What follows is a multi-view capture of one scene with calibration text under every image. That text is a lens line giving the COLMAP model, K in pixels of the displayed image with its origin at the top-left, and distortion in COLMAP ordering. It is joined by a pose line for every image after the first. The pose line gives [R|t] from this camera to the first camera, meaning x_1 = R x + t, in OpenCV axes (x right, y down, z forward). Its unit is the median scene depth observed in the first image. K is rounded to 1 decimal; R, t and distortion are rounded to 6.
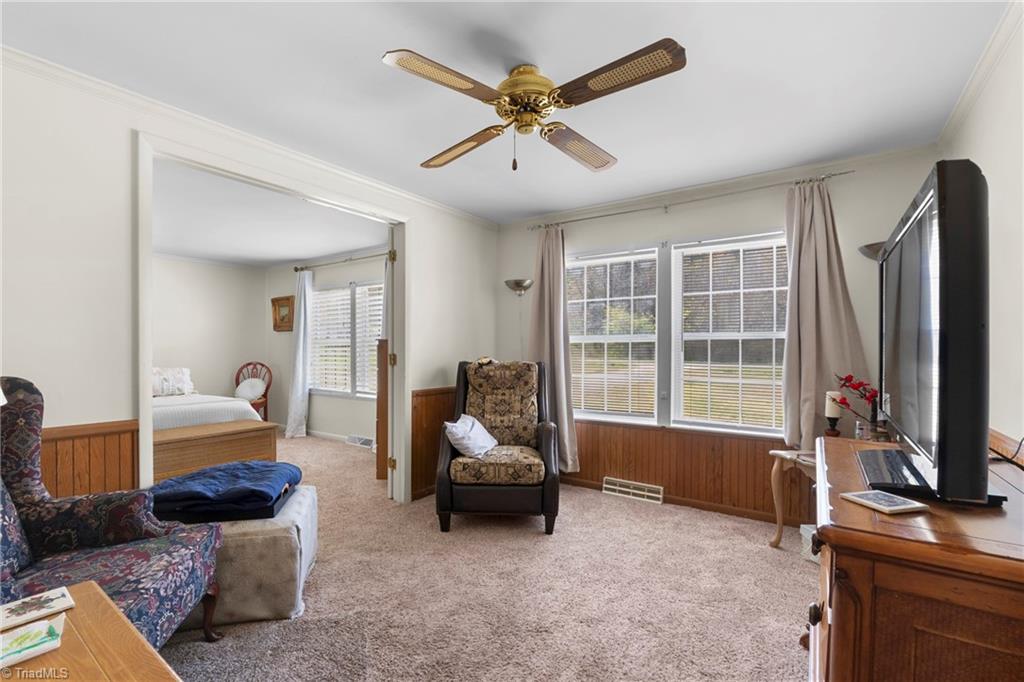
lens RADIAL K [[446.6, 0, 508.7], [0, 446.6, 344.1], [0, 0, 1]] dist [0.000139, -0.000088]
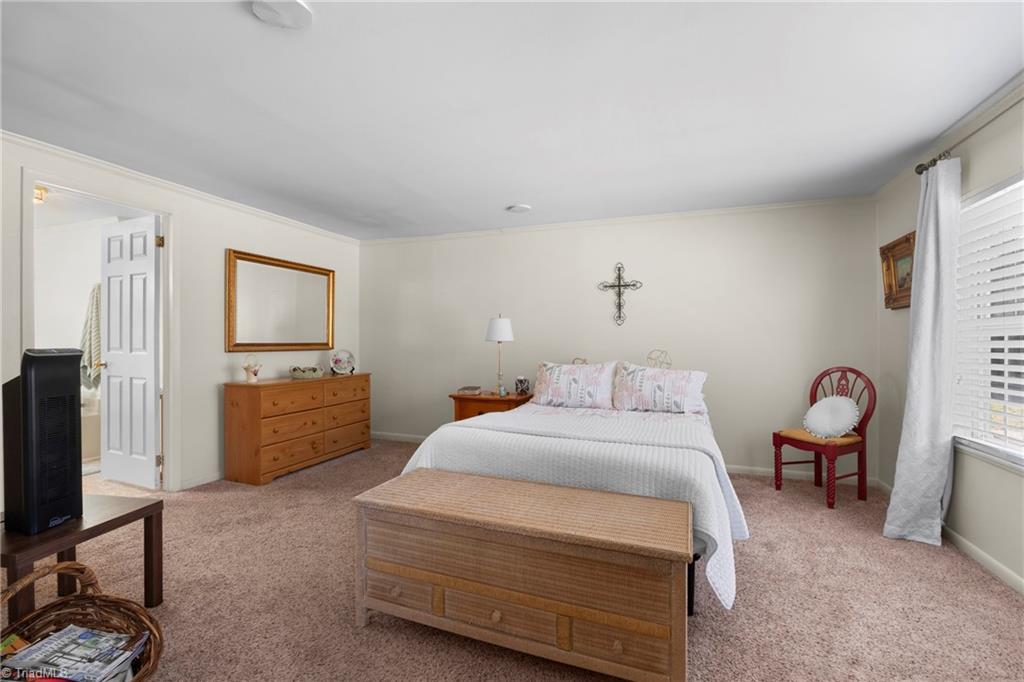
lens RADIAL K [[446.6, 0, 508.7], [0, 446.6, 344.1], [0, 0, 1]] dist [0.000139, -0.000088]
pose [[0.231943, 0.003331, -0.972724, -0.130336], [0.002817, 0.999988, 0.004096, 0.008166], [0.972725, -0.003690, 0.231931, 0.487880]]
